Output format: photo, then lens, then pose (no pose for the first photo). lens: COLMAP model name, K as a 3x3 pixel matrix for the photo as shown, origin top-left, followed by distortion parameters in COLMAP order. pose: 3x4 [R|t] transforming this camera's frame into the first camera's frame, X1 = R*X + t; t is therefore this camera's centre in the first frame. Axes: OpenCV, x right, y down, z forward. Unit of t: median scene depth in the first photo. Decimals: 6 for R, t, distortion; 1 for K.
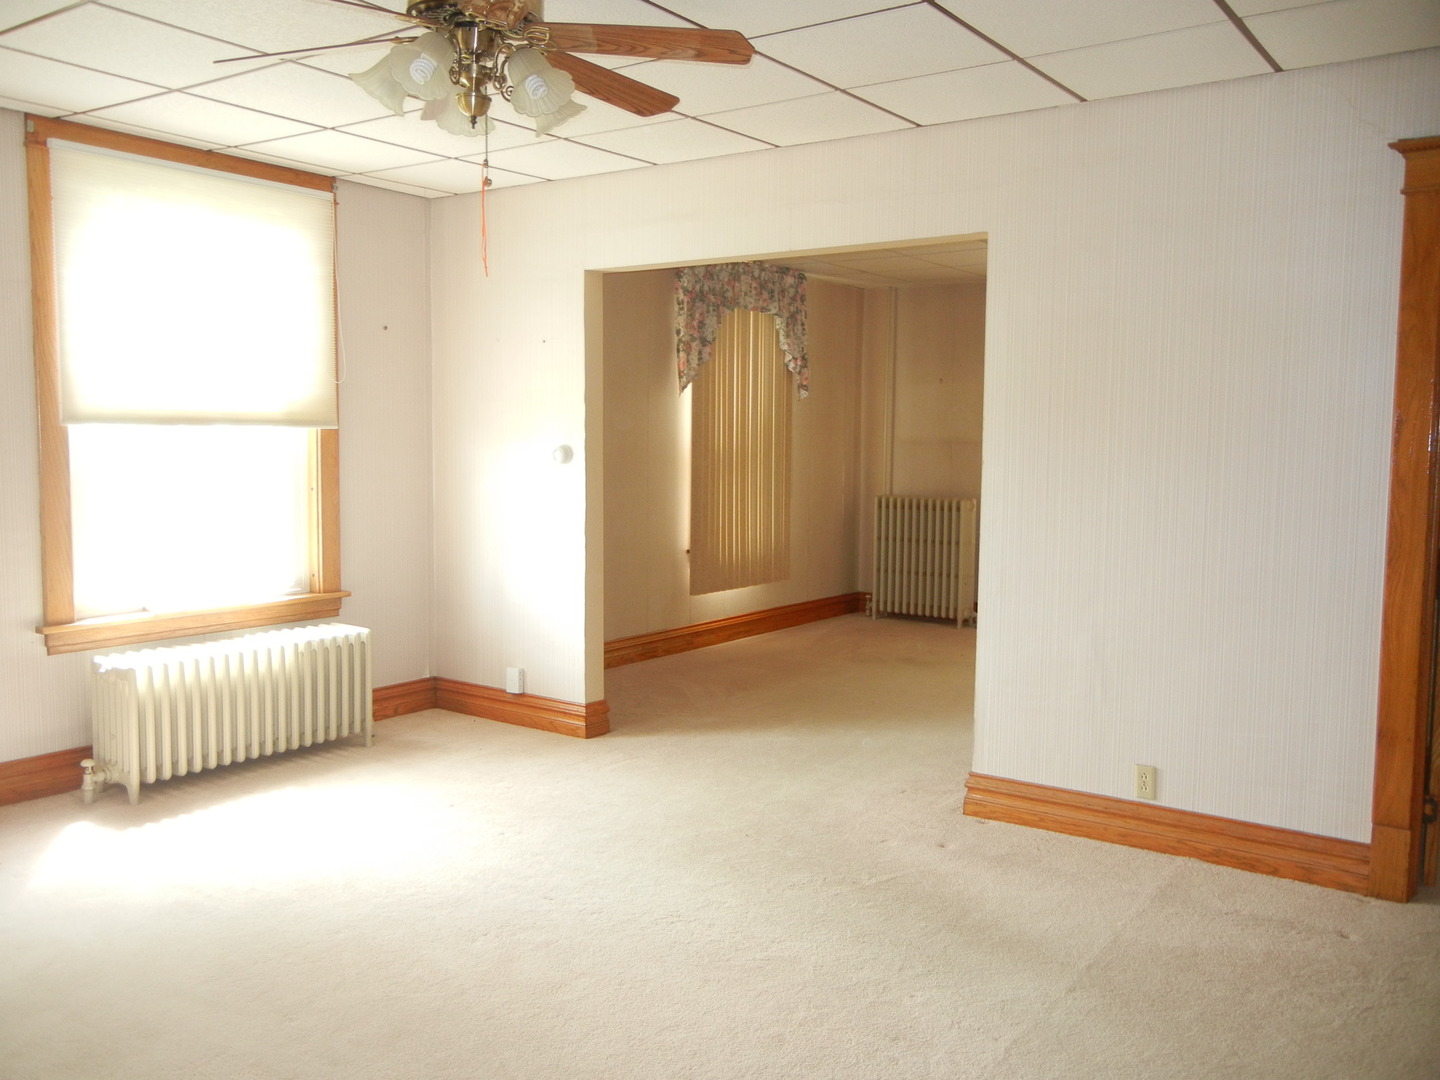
lens RADIAL K [[1236.0, 0, 721.1], [0, 1236.0, 538.3], [0, 0, 1]] dist [-0.009777, 0.020798]
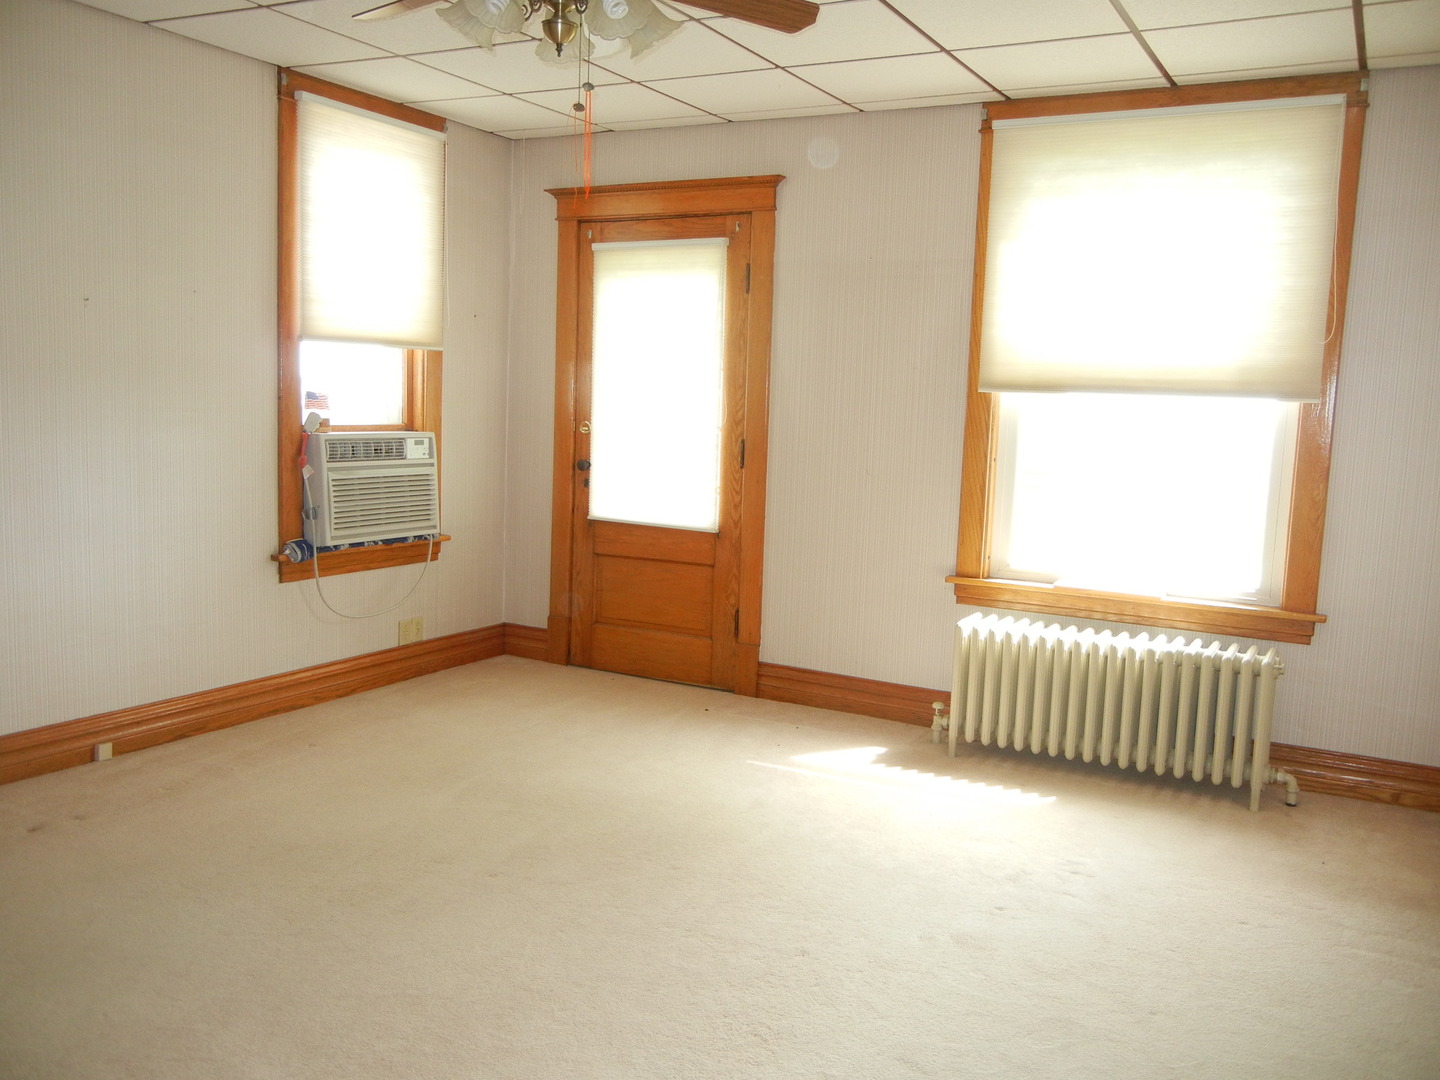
lens RADIAL K [[1236.0, 0, 714.6], [0, 1236.0, 539.4], [0, 0, 1]] dist [-0.009777, 0.020798]
pose [[0.110251, 0.112303, -0.987539, 0.341692], [-0.117395, 0.988112, 0.099262, -0.029979], [0.986946, 0.104988, 0.122124, 0.441391]]
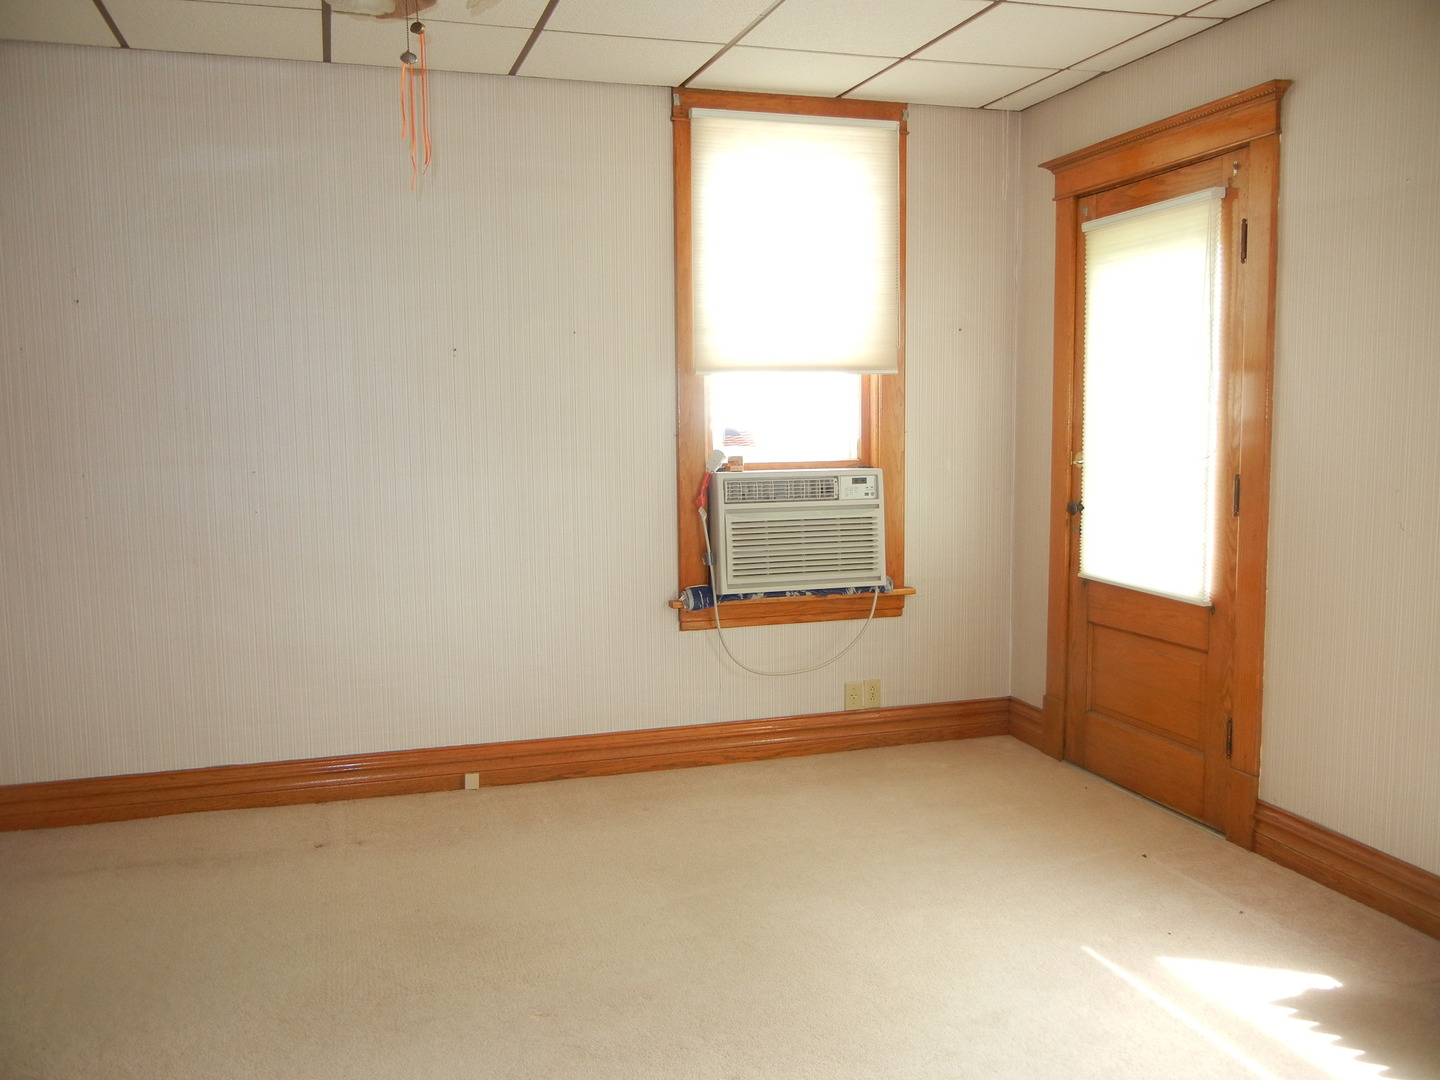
lens RADIAL K [[1236.0, 0, 707.8], [0, 1236.0, 543.5], [0, 0, 1]] dist [-0.009777, 0.020798]
pose [[-0.607993, 0.085694, -0.789304, 0.129512], [-0.059337, 0.986473, 0.152807, -0.056665], [0.791722, 0.139741, -0.594684, 0.694983]]
